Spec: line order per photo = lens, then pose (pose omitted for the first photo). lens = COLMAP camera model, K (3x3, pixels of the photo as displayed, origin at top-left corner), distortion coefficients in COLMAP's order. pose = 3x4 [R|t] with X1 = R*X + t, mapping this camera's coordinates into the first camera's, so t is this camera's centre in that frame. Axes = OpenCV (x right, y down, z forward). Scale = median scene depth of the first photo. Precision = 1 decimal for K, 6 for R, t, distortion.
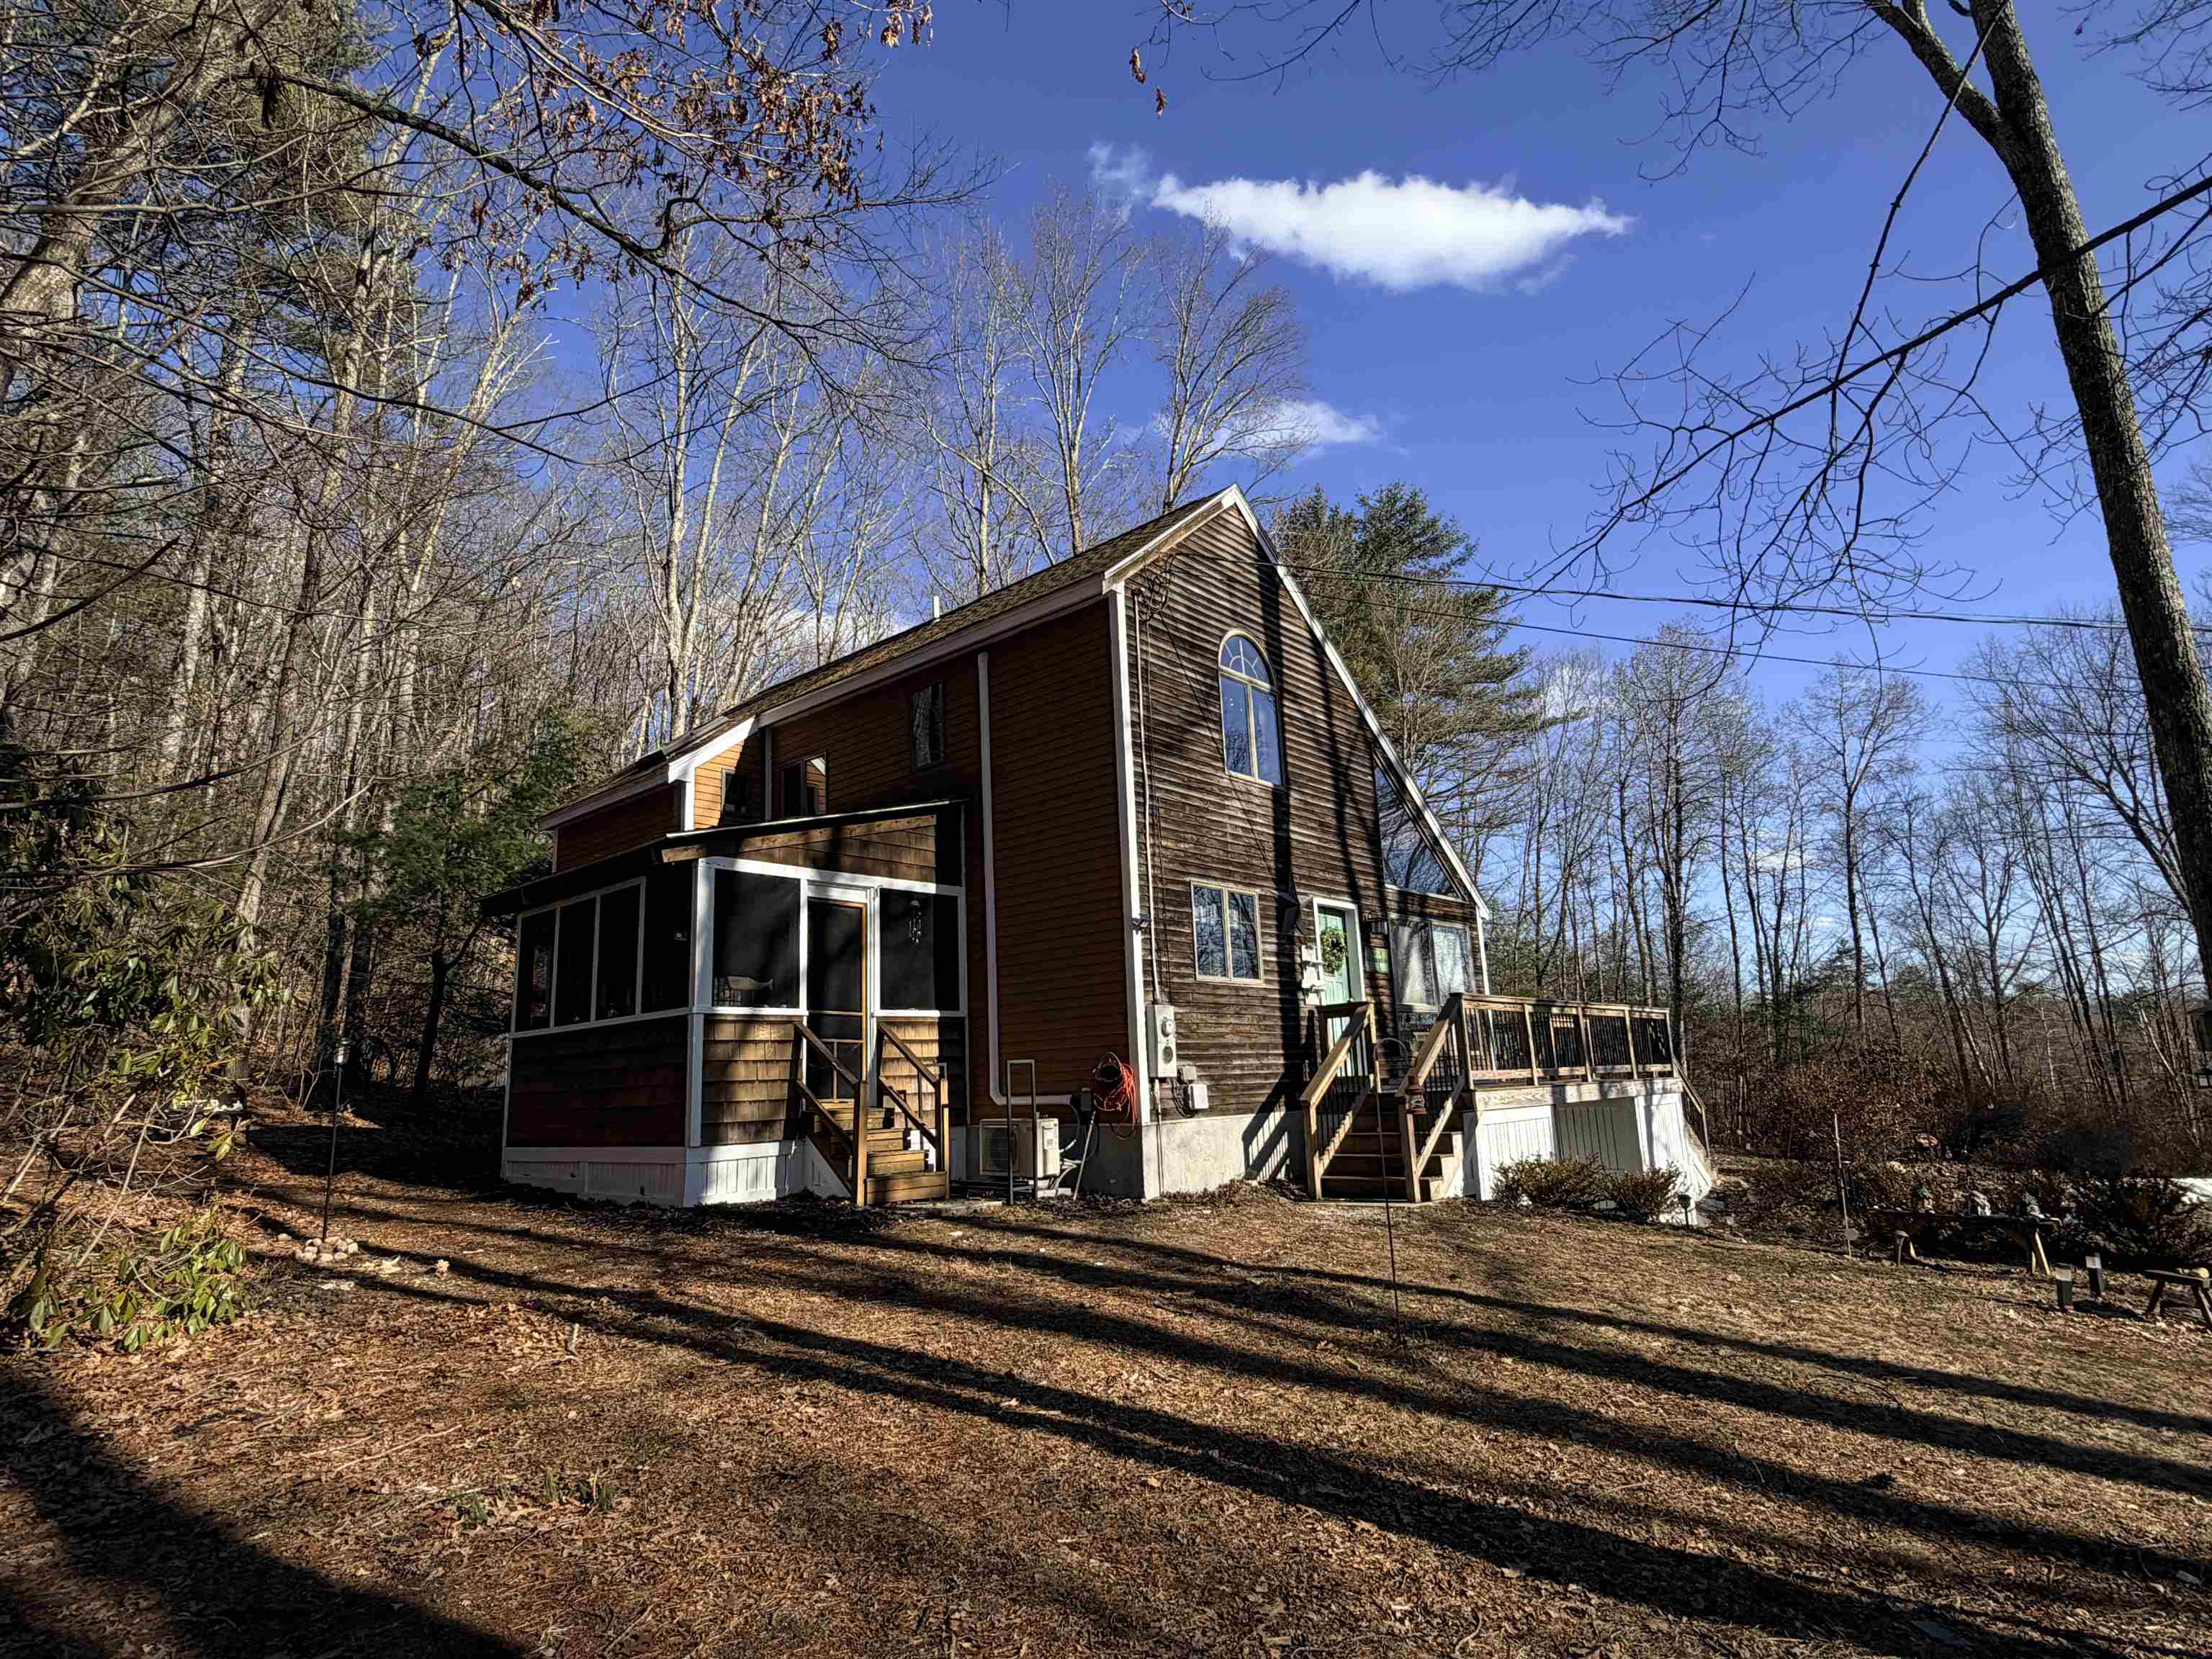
lens RADIAL K [[1160.4, 0, 1096.3], [0, 1160.4, 827.4], [0, 0, 1]] dist [-0.001644, 0.000036]
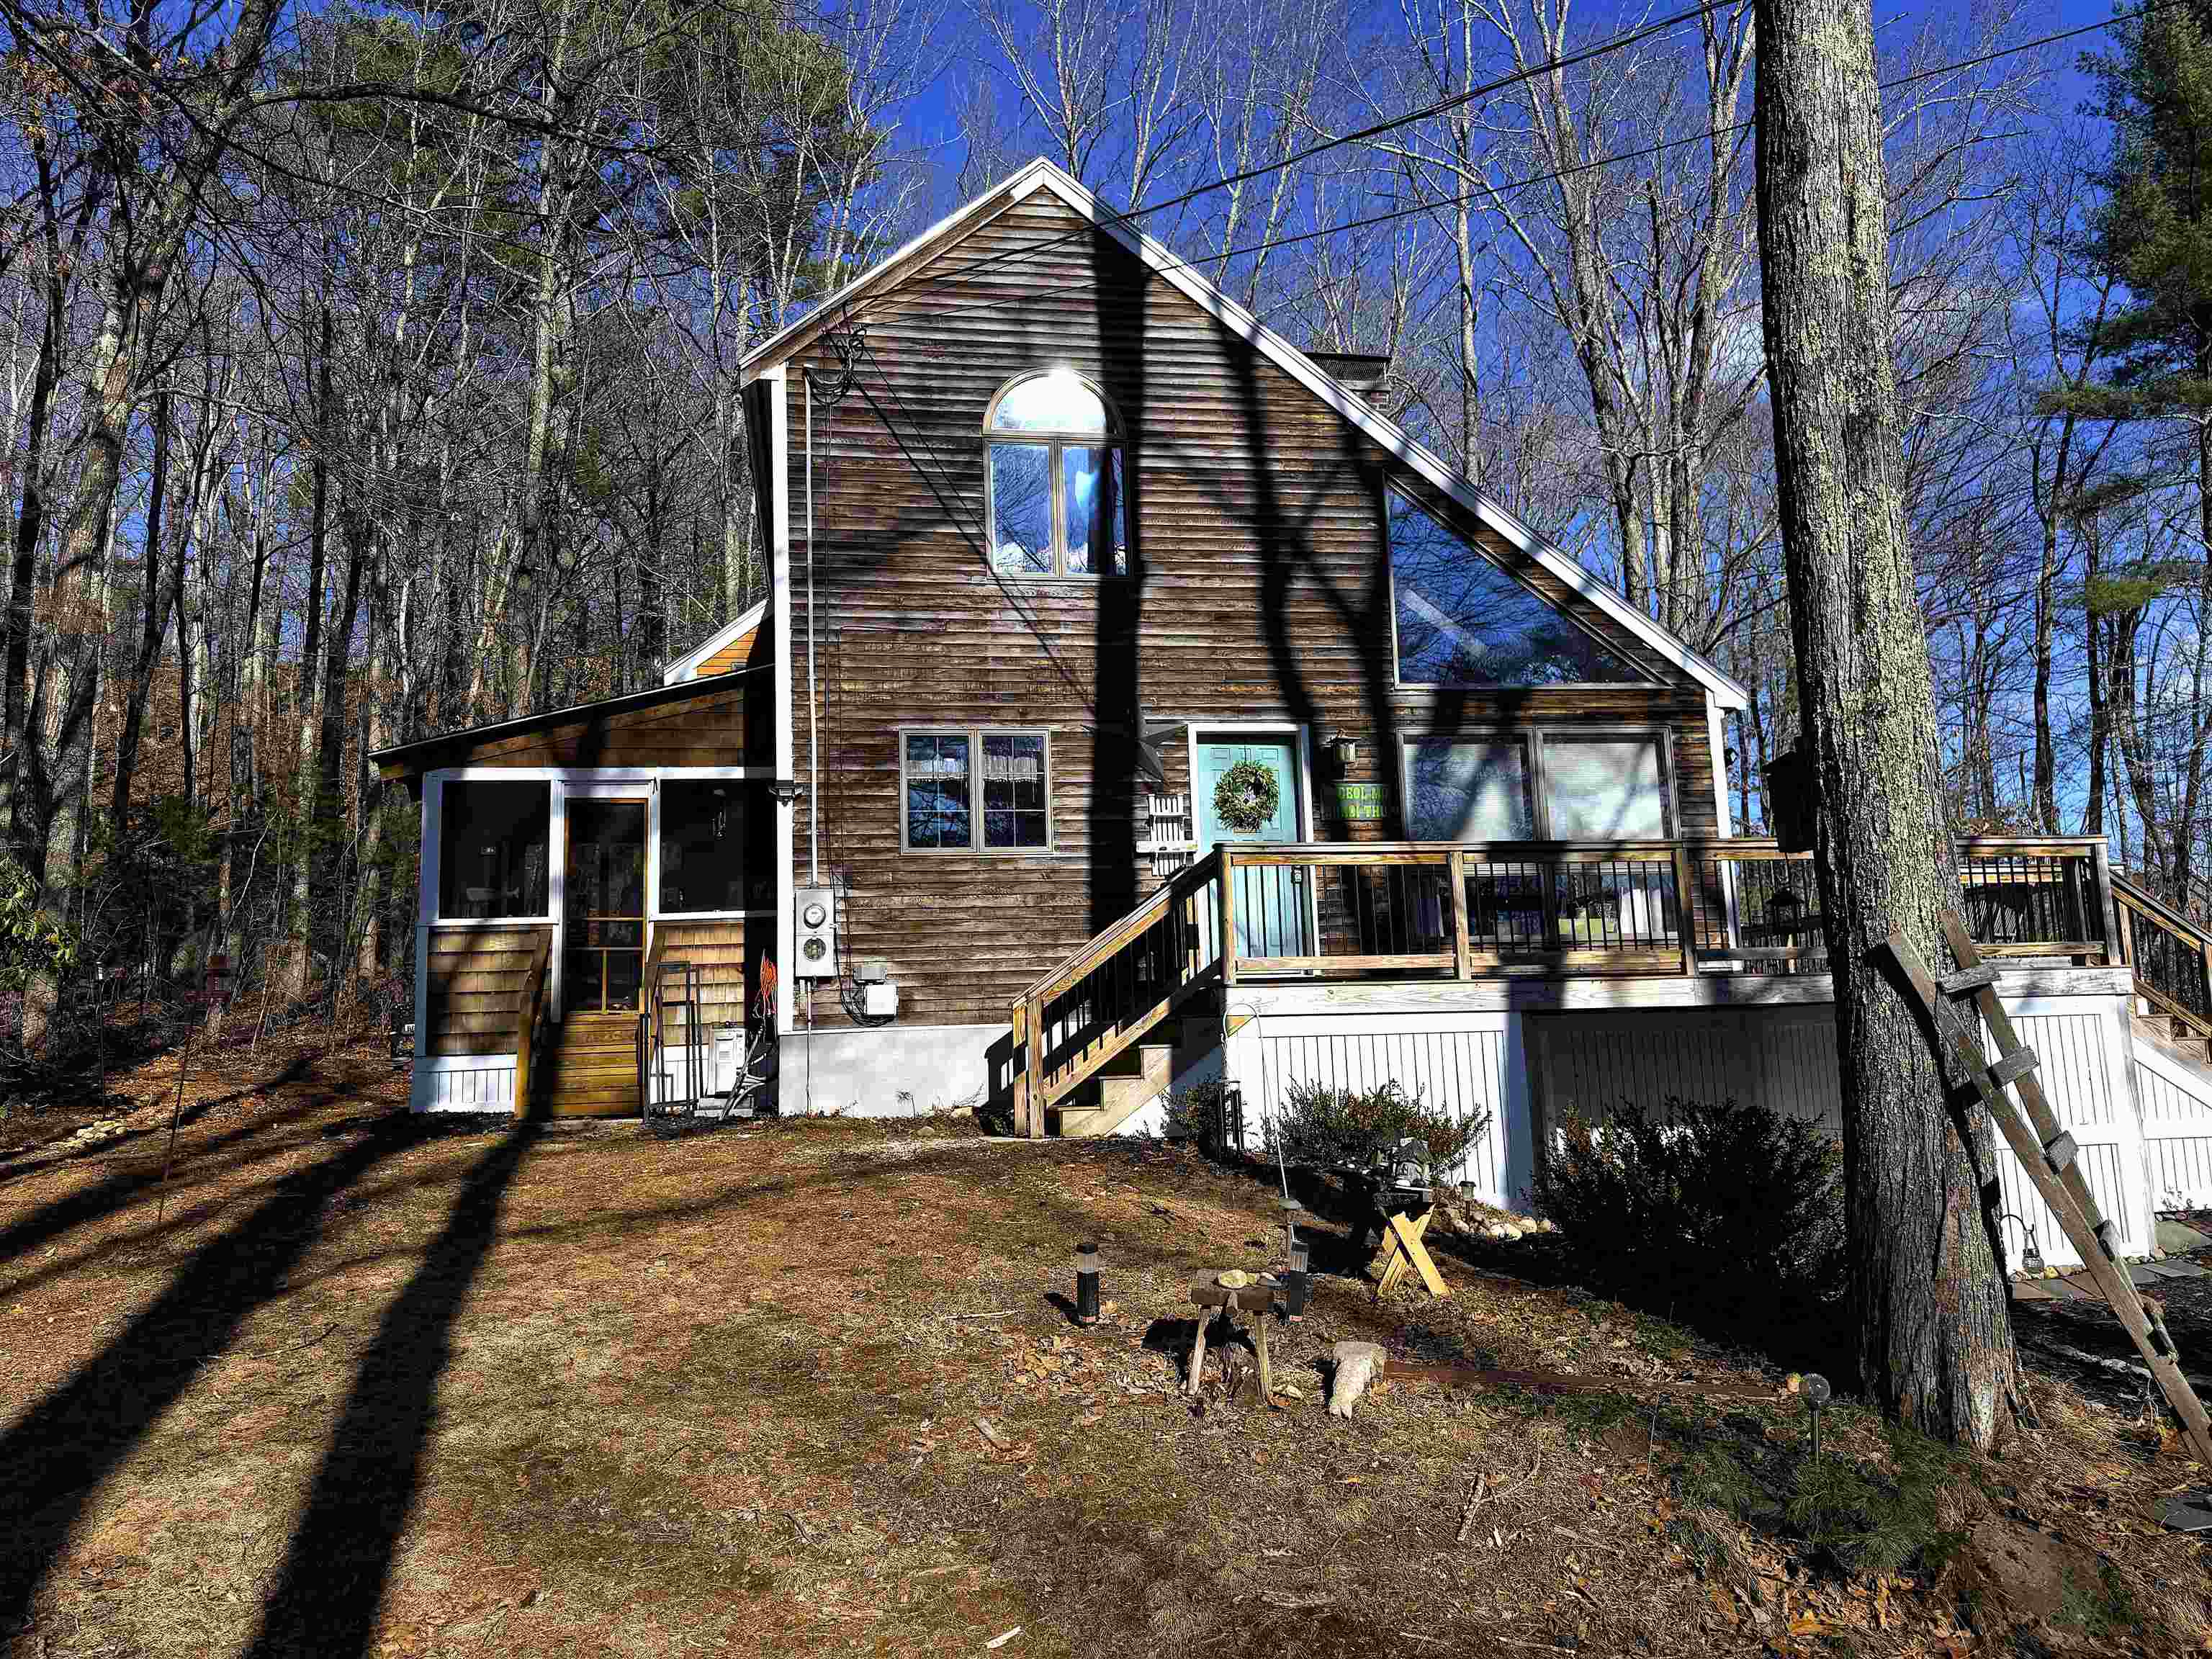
lens RADIAL K [[1546.4, 0, 1146.6], [0, 1546.4, 841.0], [0, 0, 1]] dist [0.102356, -0.000041]
pose [[0.781678, -0.080742, -0.618434, 0.854195], [0.141090, 0.988772, 0.049240, 0.092823], [0.607514, -0.125744, 0.784293, 0.274243]]
